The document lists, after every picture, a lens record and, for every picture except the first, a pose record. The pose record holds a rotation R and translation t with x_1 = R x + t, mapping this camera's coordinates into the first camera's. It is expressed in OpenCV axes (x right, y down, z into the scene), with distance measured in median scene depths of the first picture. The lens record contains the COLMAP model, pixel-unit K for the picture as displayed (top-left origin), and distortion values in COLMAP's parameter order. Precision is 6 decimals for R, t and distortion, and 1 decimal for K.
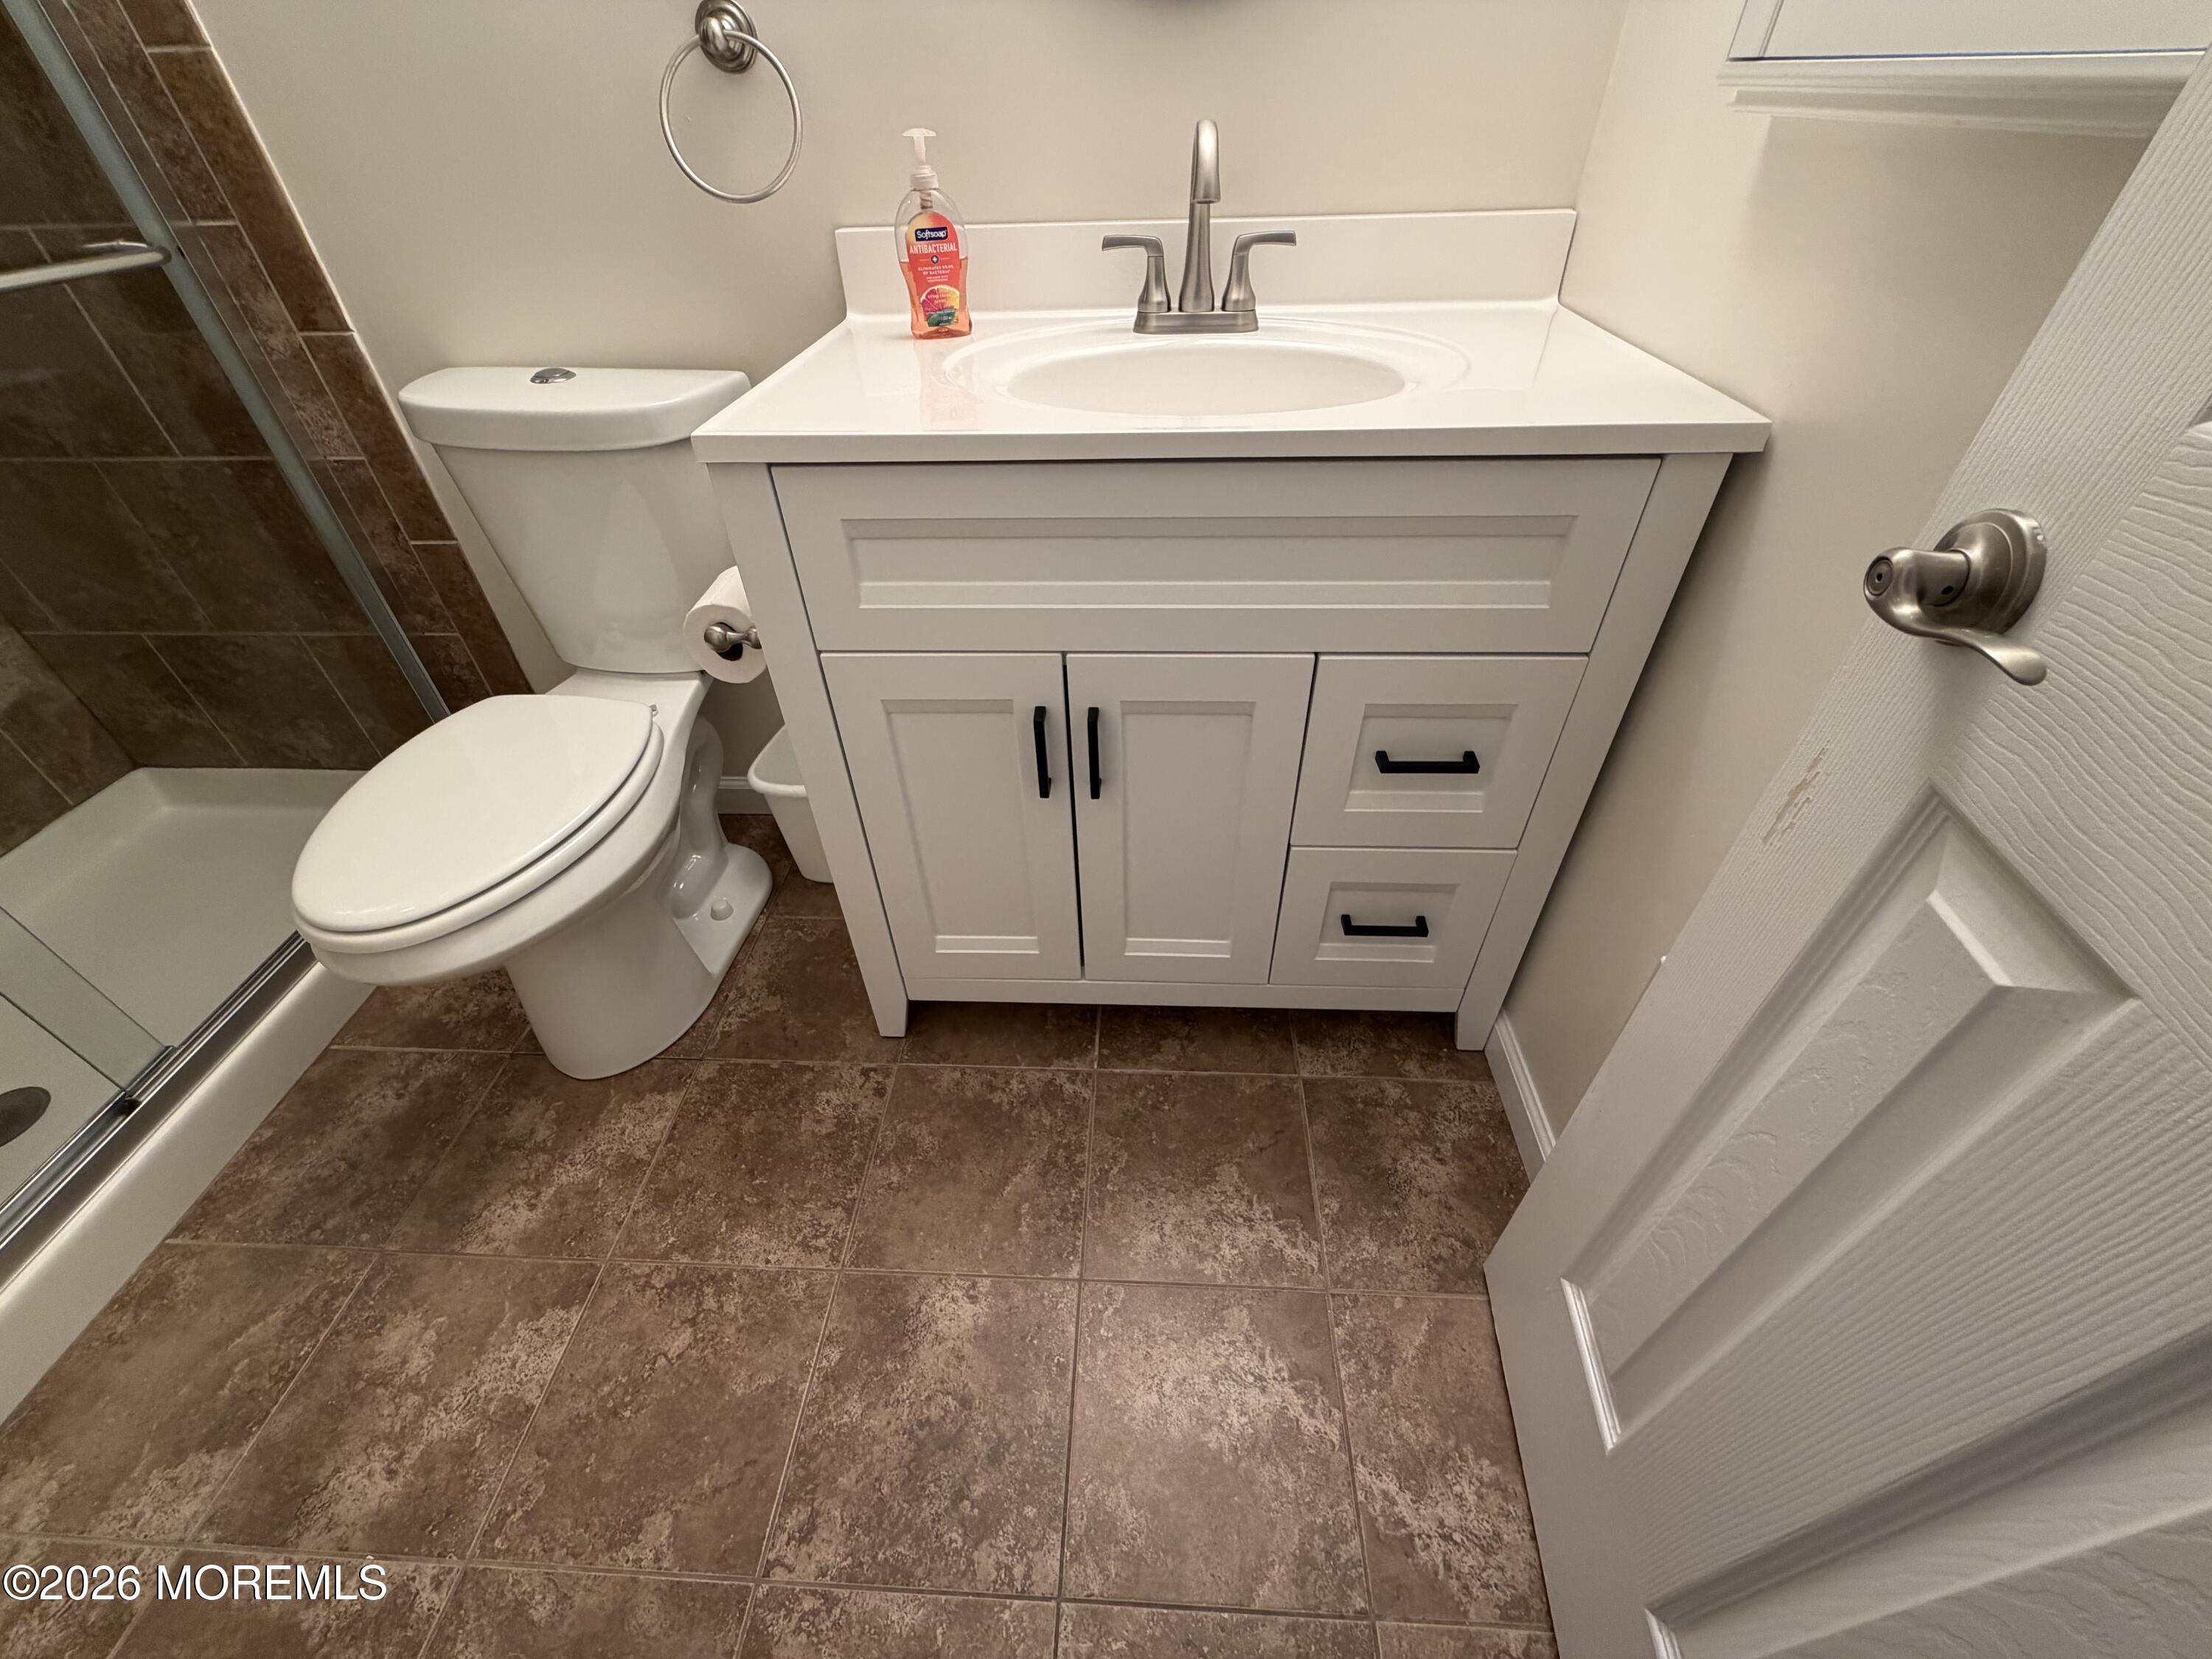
lens RADIAL K [[905.6, 0, 1106.0], [0, 905.6, 829.5], [0, 0, 1]] dist [0.004329, -0.000479]
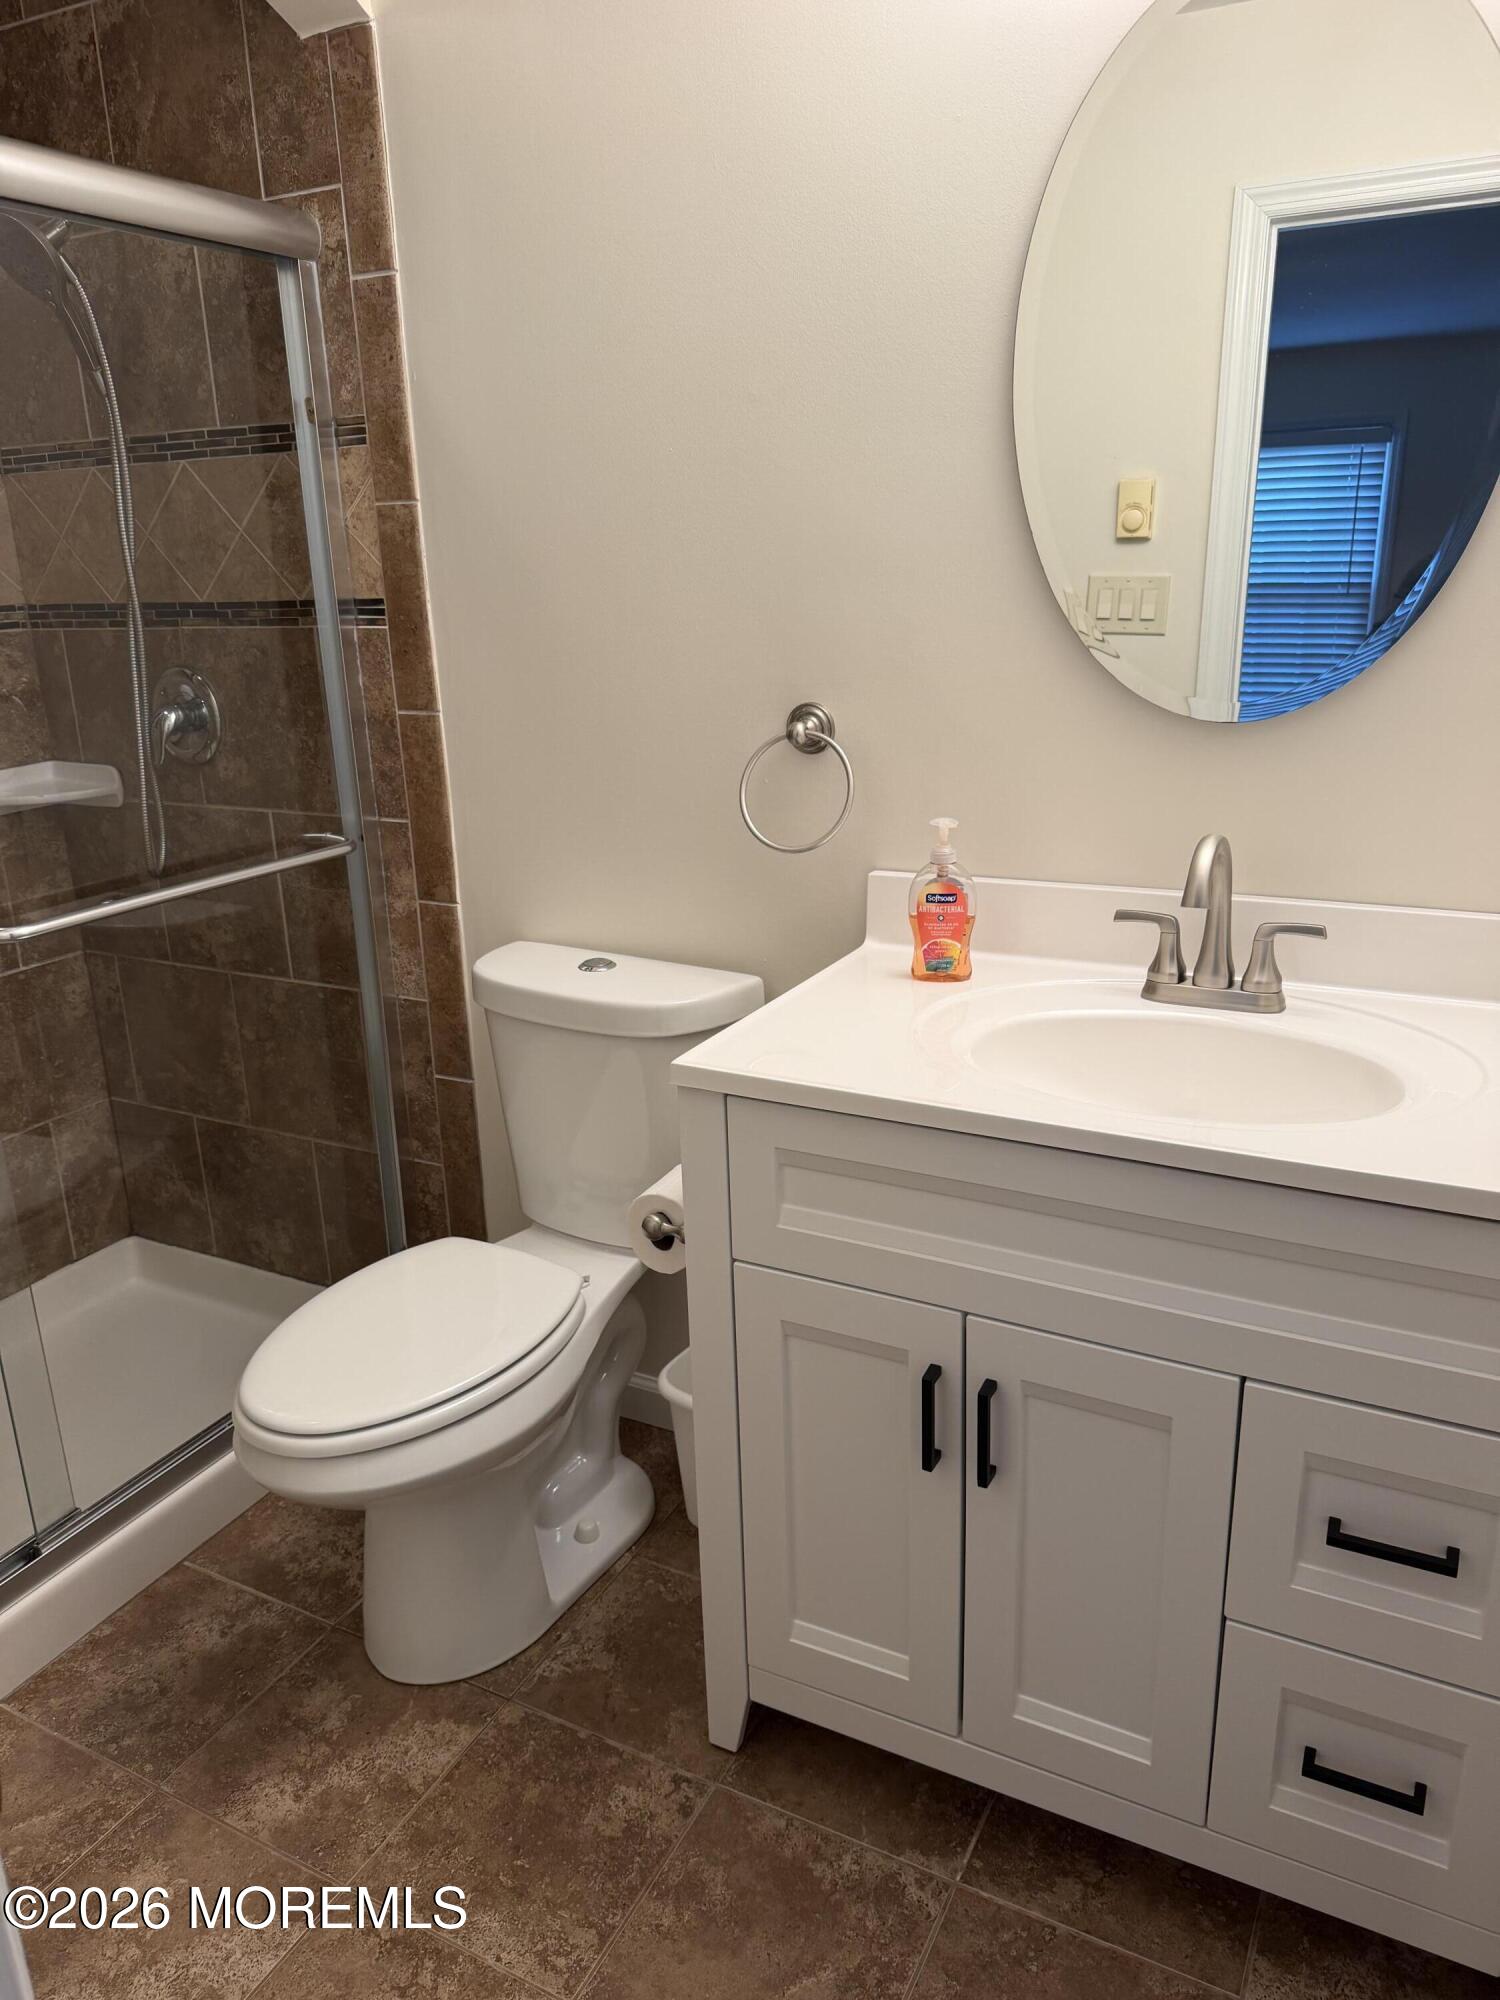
lens RADIAL K [[1419.6, 0, 750.0], [0, 1419.6, 1000.0], [0, 0, 1]] dist [0.091340, -0.133553]
pose [[0.909356, 0.124750, -0.396874, 0.228871], [-0.264310, 0.909948, -0.319587, 0.034082], [0.321266, 0.395516, 0.860439, -0.373102]]
